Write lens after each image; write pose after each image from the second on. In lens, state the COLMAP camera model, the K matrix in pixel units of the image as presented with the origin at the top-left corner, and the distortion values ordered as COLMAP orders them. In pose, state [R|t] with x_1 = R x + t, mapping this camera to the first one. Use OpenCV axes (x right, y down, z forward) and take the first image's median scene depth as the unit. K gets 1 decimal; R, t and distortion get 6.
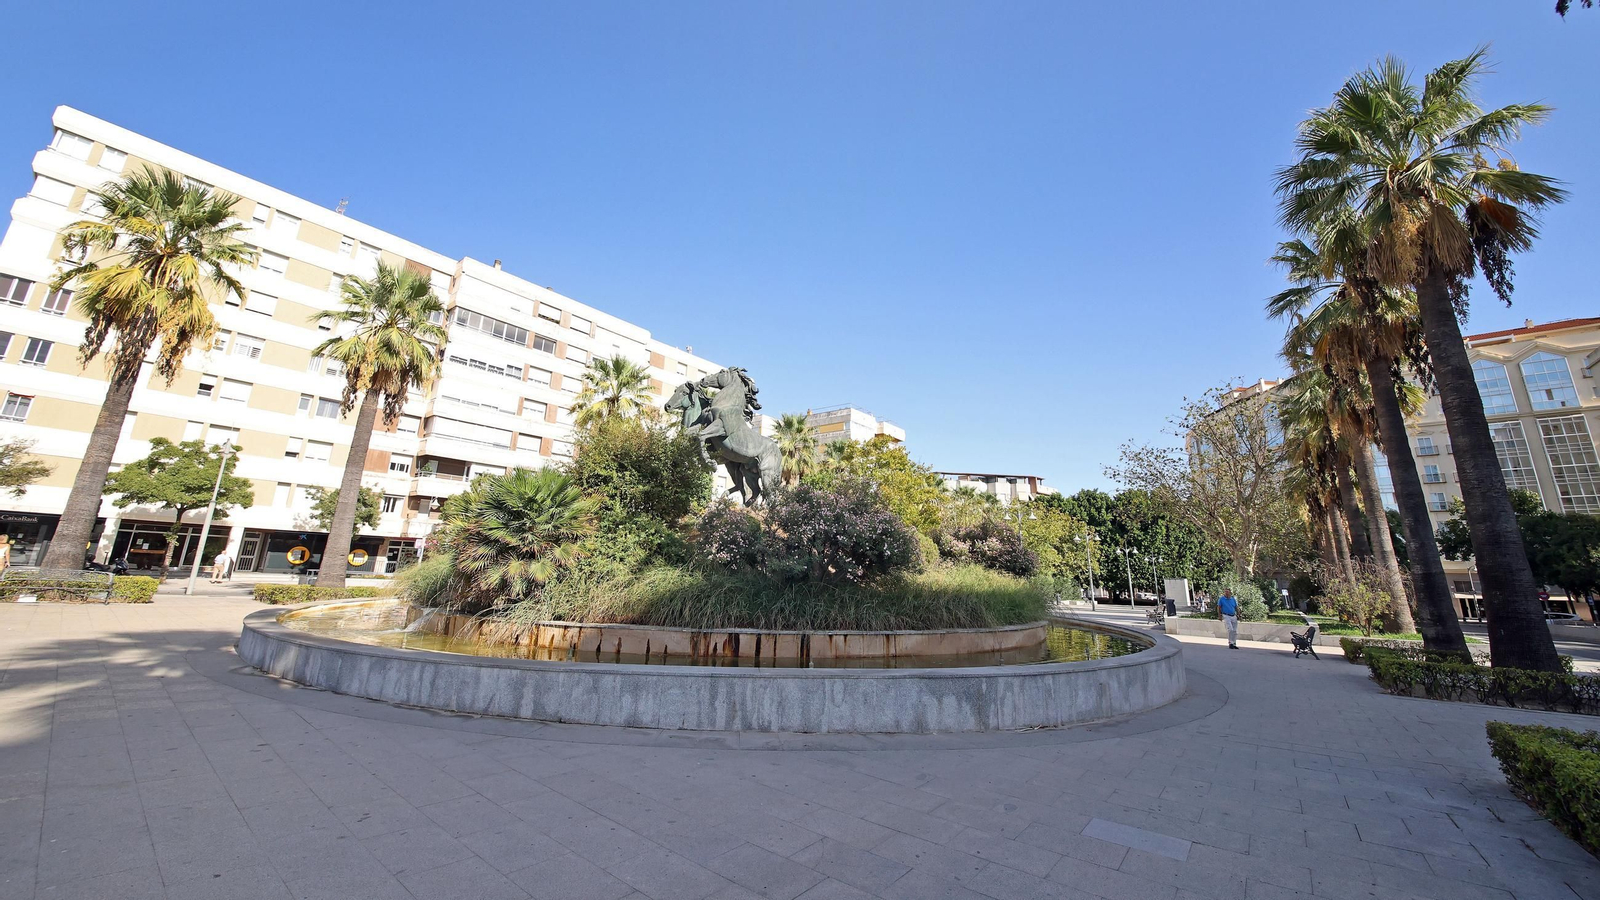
lens RADIAL K [[632.5, 0, 800.0], [0, 632.5, 450.0], [0, 0, 1]] dist [-0.000203, -0.000055]
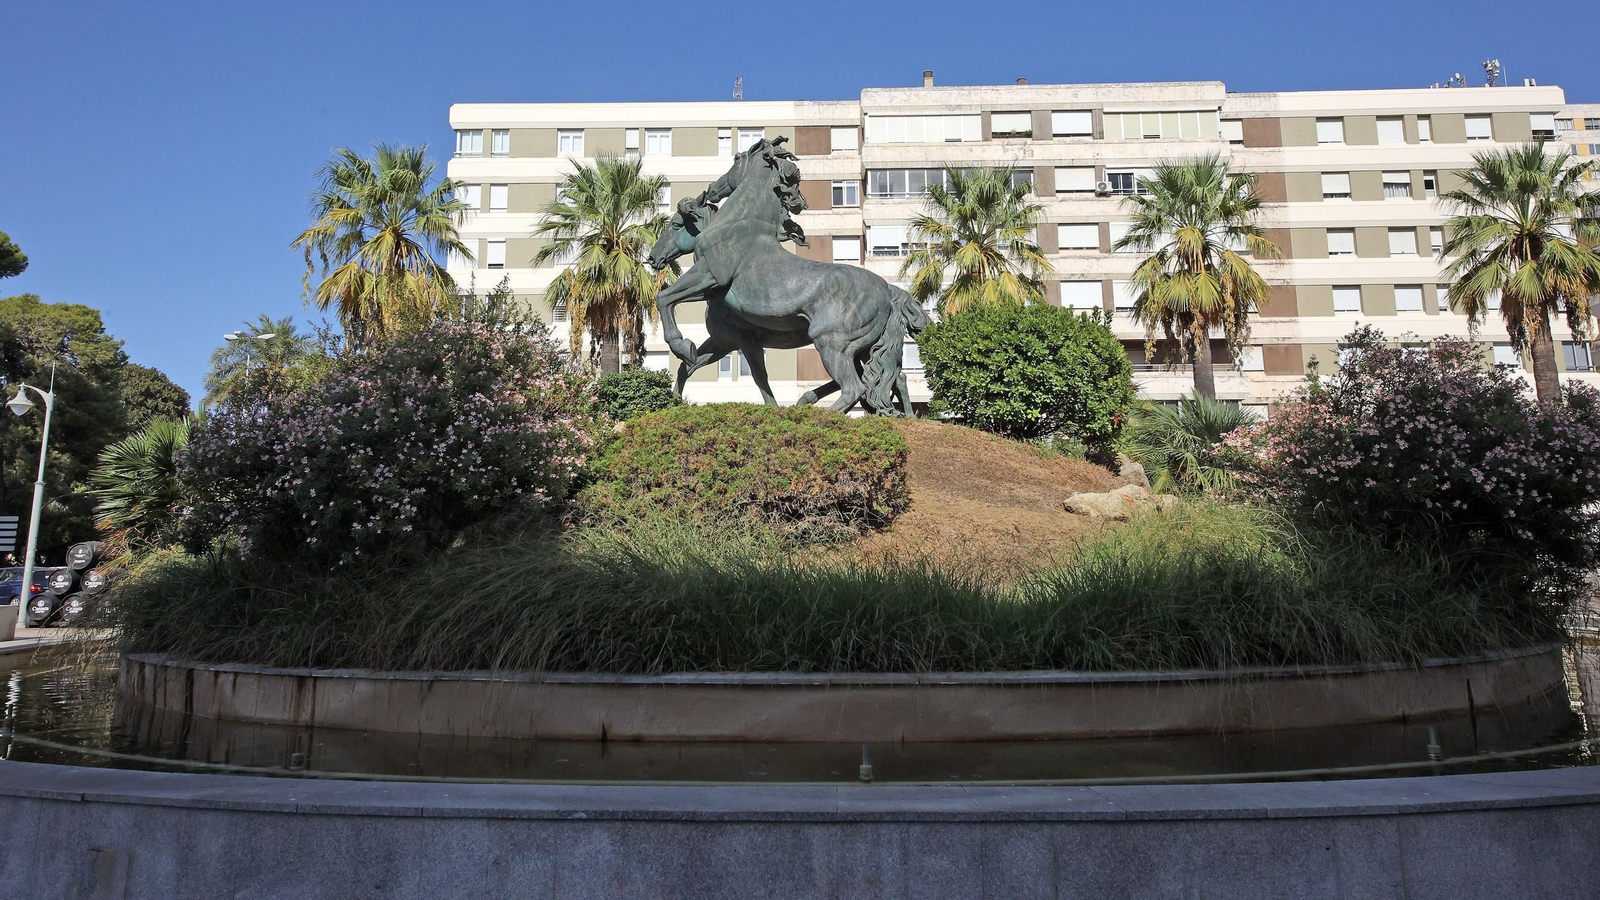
lens RADIAL K [[1080.1, 0, 800.0], [0, 1080.1, 450.0], [0, 0, 1]] dist [0.055189, 0.000045]
pose [[0.586458, -0.119682, -0.801089, 0.564158], [0.180313, 0.983496, -0.014931, 0.123741], [0.789654, -0.135690, 0.598360, 0.492209]]
